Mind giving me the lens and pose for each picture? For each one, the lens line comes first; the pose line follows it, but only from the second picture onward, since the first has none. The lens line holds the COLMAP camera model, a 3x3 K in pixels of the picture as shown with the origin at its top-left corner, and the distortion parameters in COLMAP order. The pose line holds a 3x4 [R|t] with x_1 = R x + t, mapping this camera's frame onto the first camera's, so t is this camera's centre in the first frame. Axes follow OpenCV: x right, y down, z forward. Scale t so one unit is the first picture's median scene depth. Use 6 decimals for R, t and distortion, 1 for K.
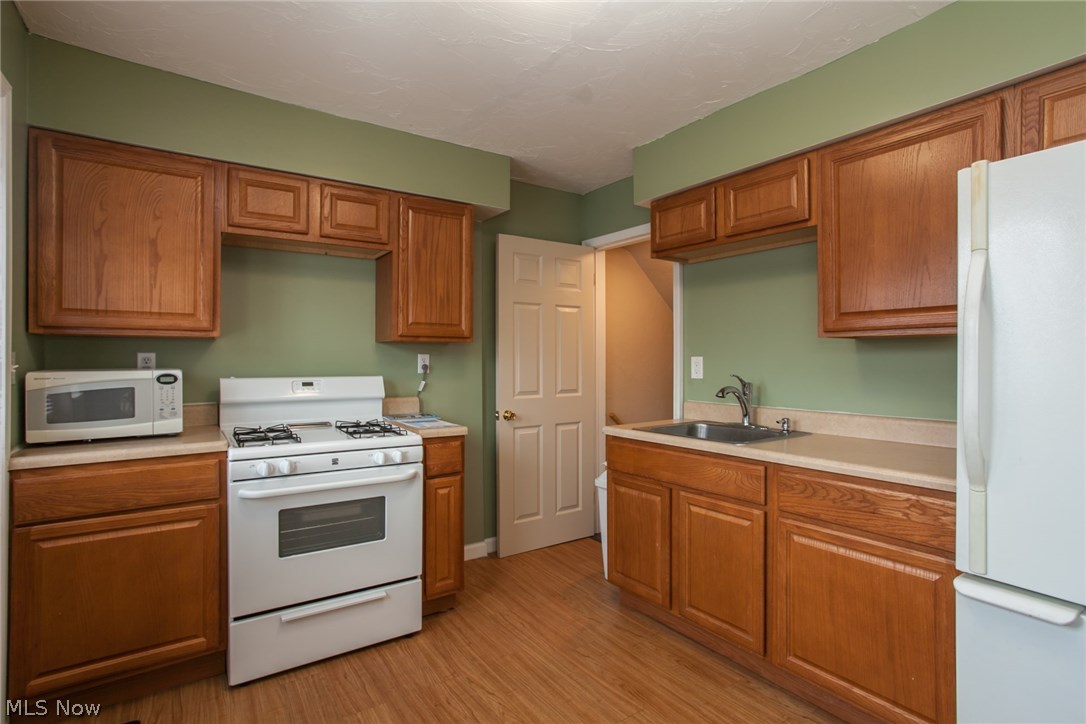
lens RADIAL K [[525.4, 0, 536.8], [0, 525.4, 357.4], [0, 0, 1]] dist [-0.050197, 0.027921]
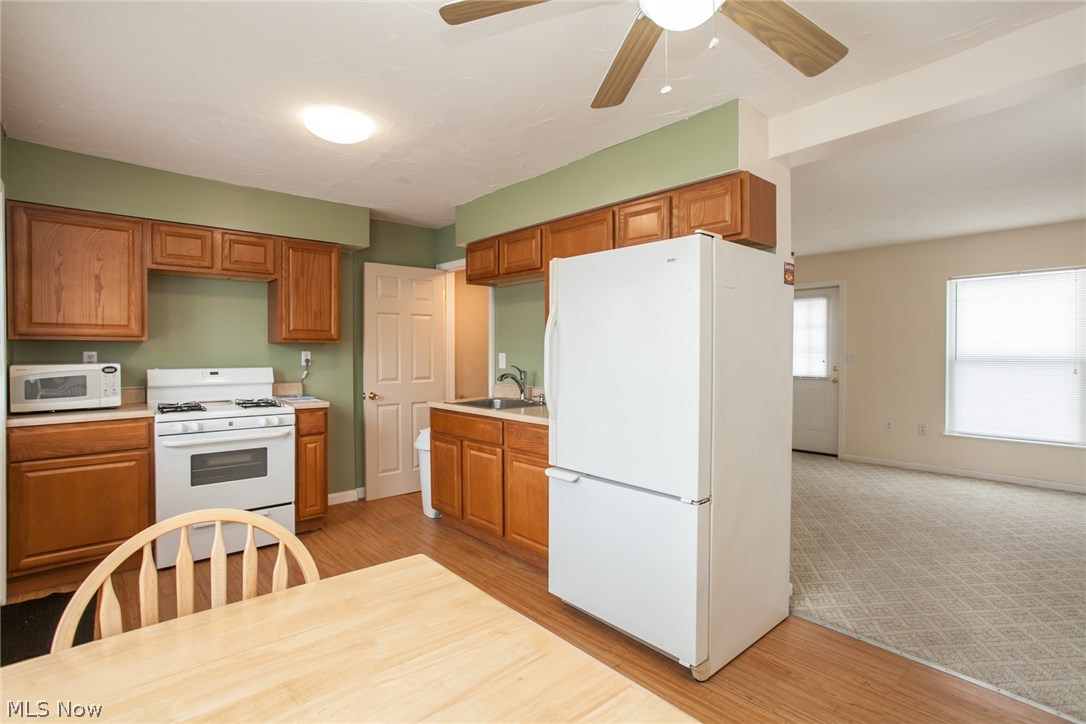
lens RADIAL K [[525.4, 0, 540.8], [0, 525.4, 356.3], [0, 0, 1]] dist [-0.050197, 0.027921]
pose [[0.993169, -0.001356, 0.116678, 0.318042], [-0.000222, 0.999909, 0.013514, -0.016060], [-0.116686, -0.013447, 0.993078, -0.568681]]
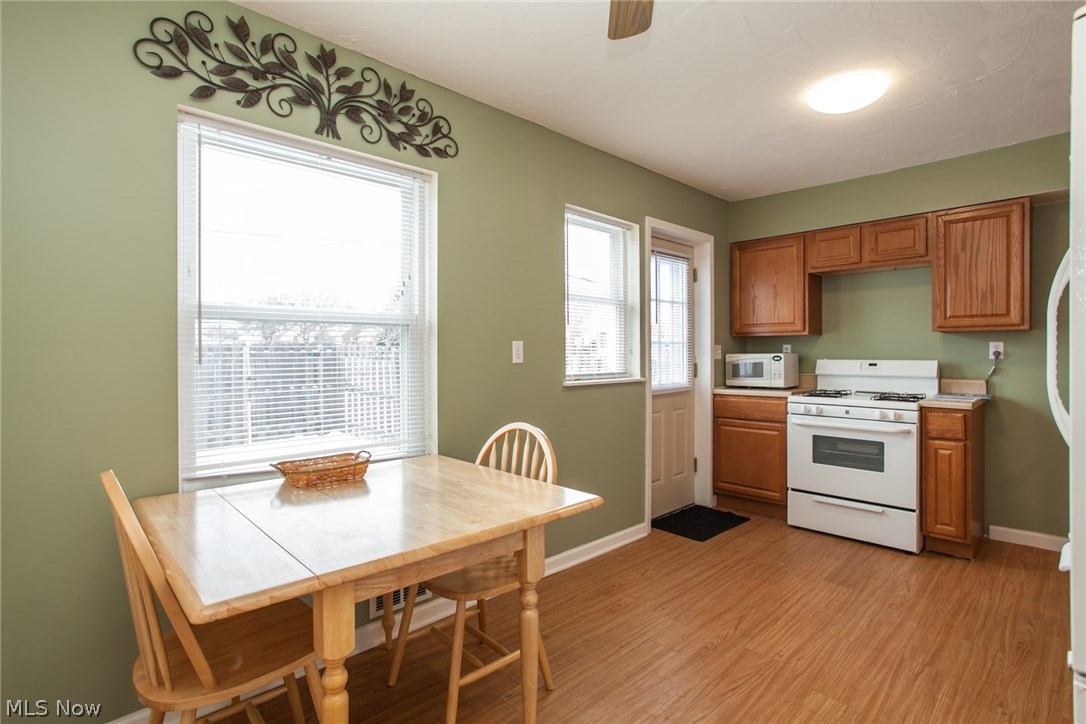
lens RADIAL K [[525.4, 0, 530.5], [0, 525.4, 356.8], [0, 0, 1]] dist [-0.050197, 0.027921]
pose [[0.138596, 0.004833, -0.990337, 0.974175], [0.006435, 0.999963, 0.005780, 0.017745], [0.990328, -0.007174, 0.138559, -0.150891]]
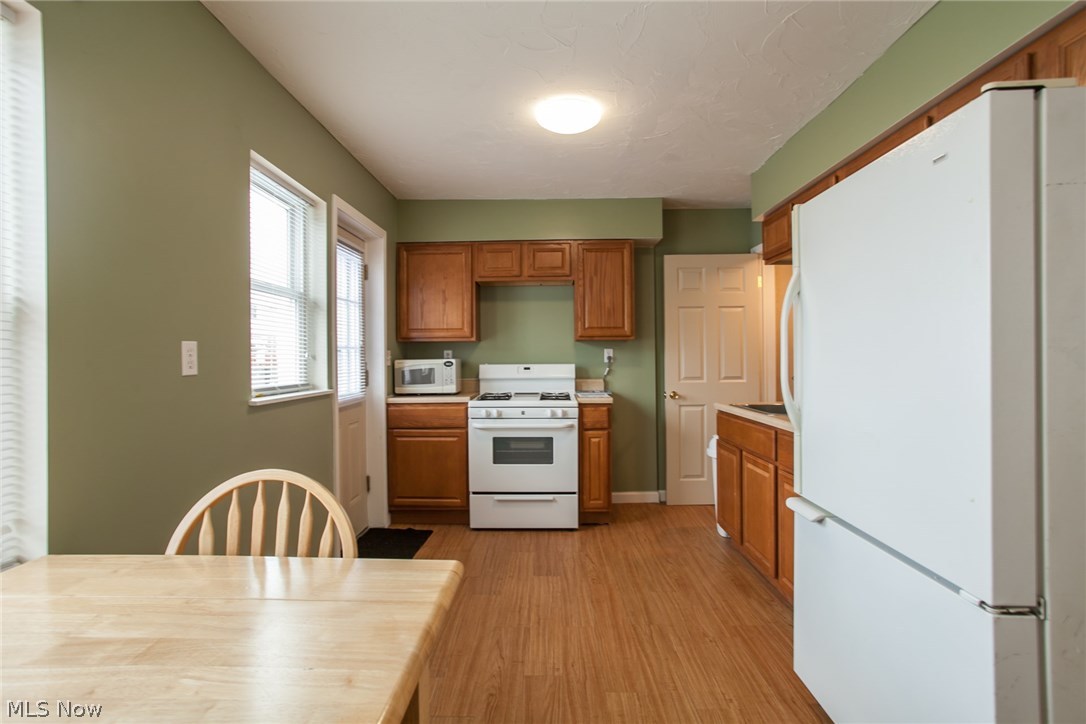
lens RADIAL K [[525.4, 0, 539.4], [0, 525.4, 358.1], [0, 0, 1]] dist [-0.050197, 0.027921]
pose [[0.808561, -0.007099, -0.588369, 0.628234], [0.011214, 0.999932, 0.003346, 0.016745], [0.588305, -0.009304, 0.808585, -0.328335]]
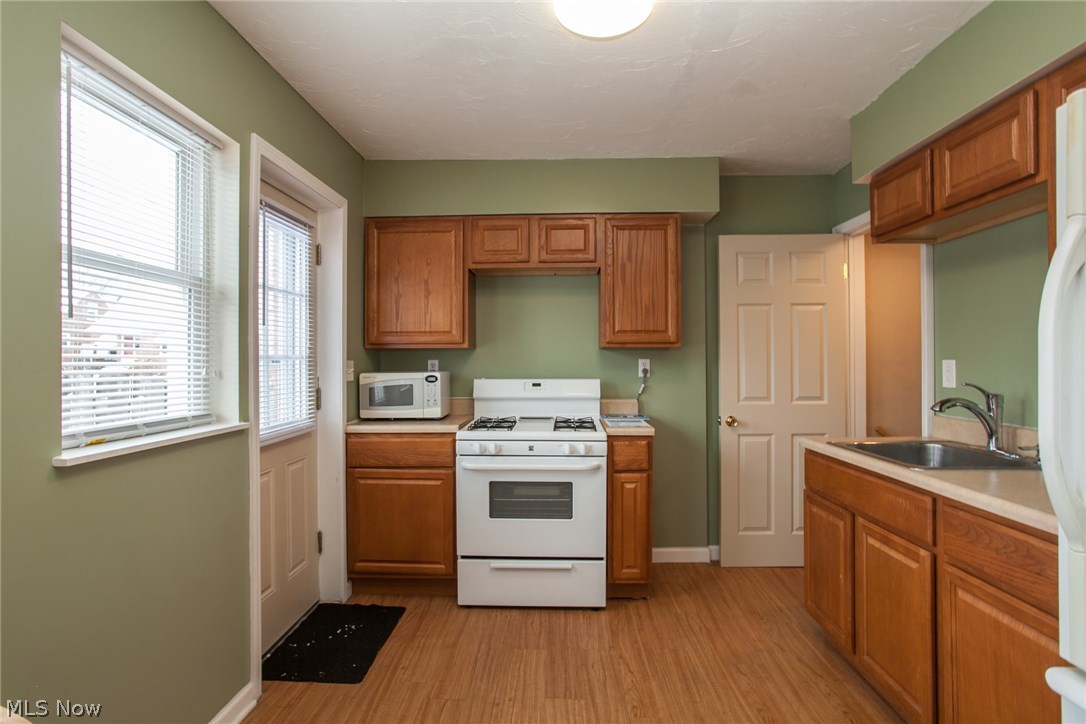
lens RADIAL K [[554.5, 0, 543.9], [0, 554.5, 358.7], [0, 0, 1]] dist [-0.048534, 0.020799]
pose [[0.803591, -0.006703, -0.595144, 0.395921], [0.006556, 0.999976, -0.002409, -0.006828], [0.595146, -0.001966, 0.803615, -0.028800]]
